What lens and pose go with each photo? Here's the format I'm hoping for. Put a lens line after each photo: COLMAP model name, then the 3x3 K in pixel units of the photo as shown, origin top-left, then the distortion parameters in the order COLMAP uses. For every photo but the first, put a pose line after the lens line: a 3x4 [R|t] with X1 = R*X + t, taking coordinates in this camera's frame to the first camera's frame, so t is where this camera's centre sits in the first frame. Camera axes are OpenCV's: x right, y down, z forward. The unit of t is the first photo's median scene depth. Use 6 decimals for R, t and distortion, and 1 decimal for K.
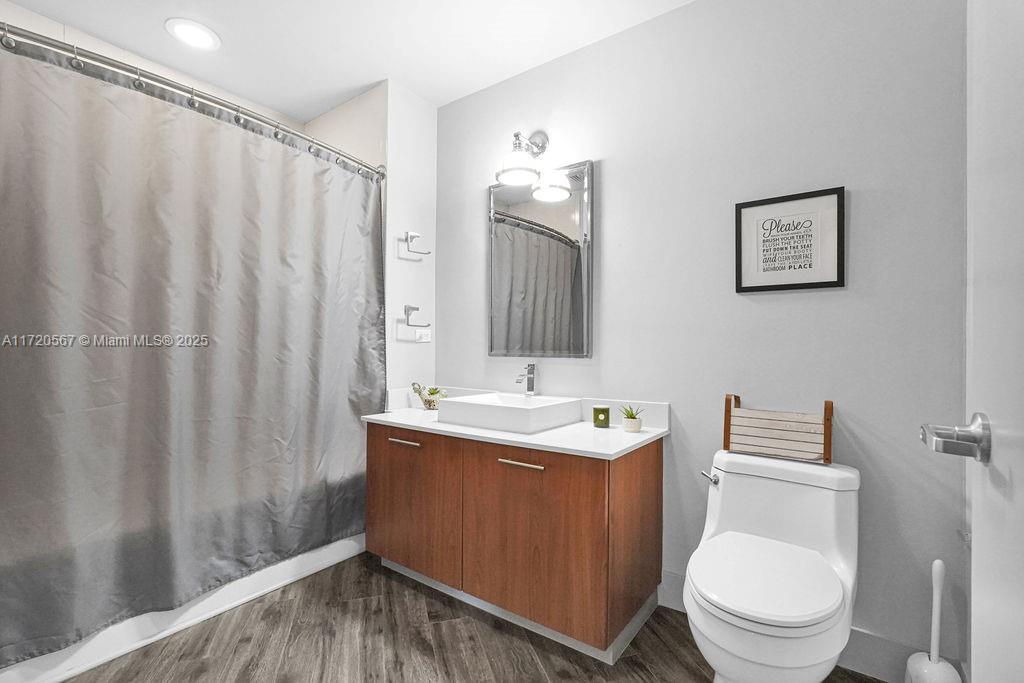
lens RADIAL K [[461.7, 0, 509.6], [0, 461.7, 347.7], [0, 0, 1]] dist [-0.005084, 0.000573]
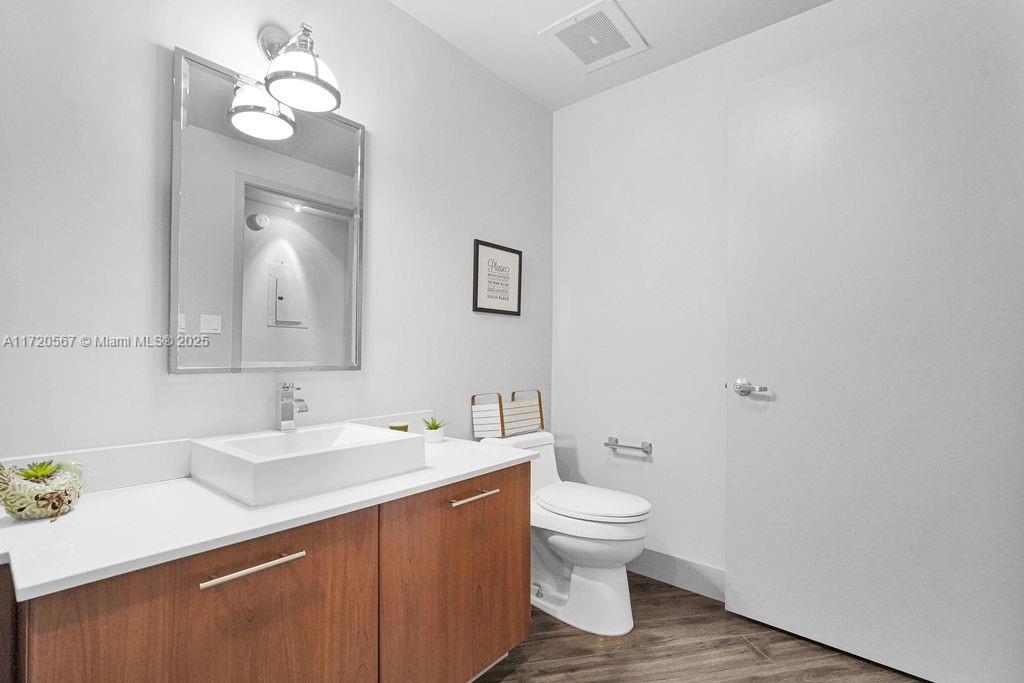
lens RADIAL K [[461.7, 0, 509.6], [0, 461.7, 347.7], [0, 0, 1]] dist [-0.005084, 0.000573]
pose [[0.115798, 0.009544, 0.993227, -0.755833], [-0.000653, 0.999954, -0.009533, -0.010468], [-0.993273, 0.000455, 0.115799, 0.797680]]
